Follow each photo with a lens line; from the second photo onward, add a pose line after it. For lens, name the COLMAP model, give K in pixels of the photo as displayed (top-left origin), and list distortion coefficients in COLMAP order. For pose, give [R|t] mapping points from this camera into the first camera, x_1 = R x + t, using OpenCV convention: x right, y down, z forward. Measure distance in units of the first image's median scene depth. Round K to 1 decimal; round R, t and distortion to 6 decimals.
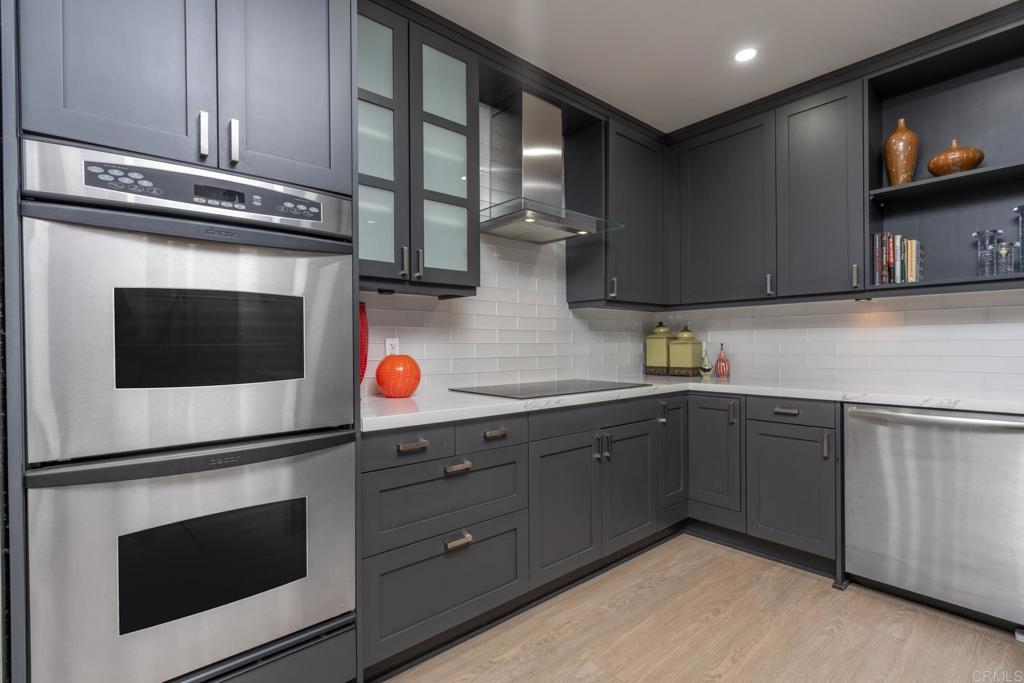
lens RADIAL K [[469.8, 0, 507.6], [0, 469.8, 349.0], [0, 0, 1]] dist [0.001302, 0.000375]
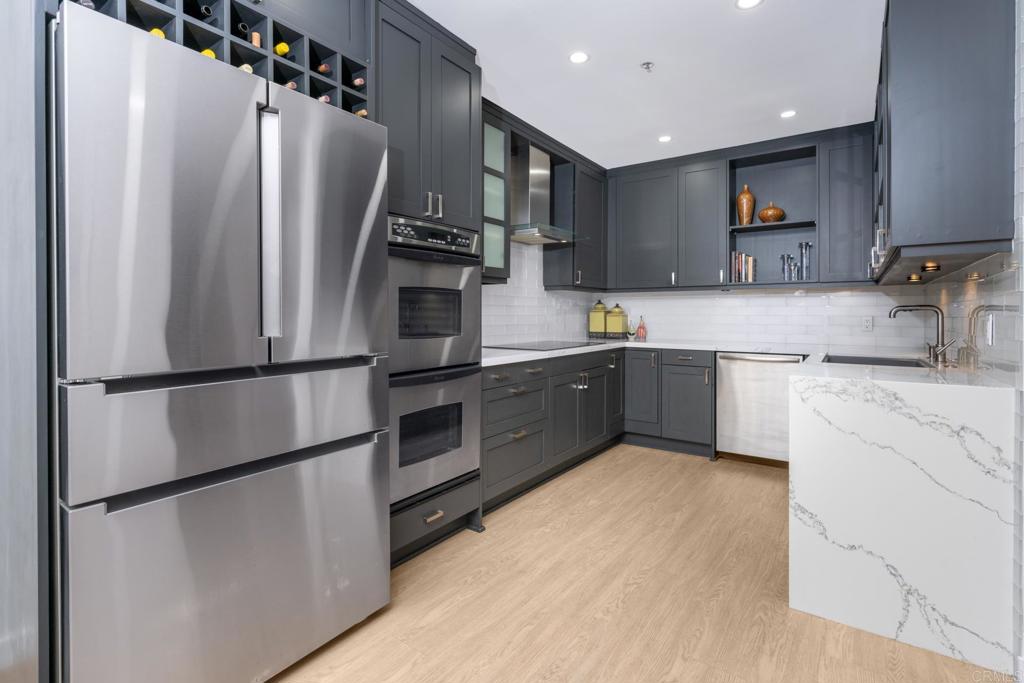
lens RADIAL K [[484.3, 0, 514.9], [0, 484.3, 317.2], [0, 0, 1]] dist [-0.000639, -0.000079]
pose [[0.967735, 0.007391, 0.251862, -0.416858], [-0.007088, 0.999973, -0.002114, -0.002852], [-0.251871, 0.000261, 0.967761, -0.495062]]
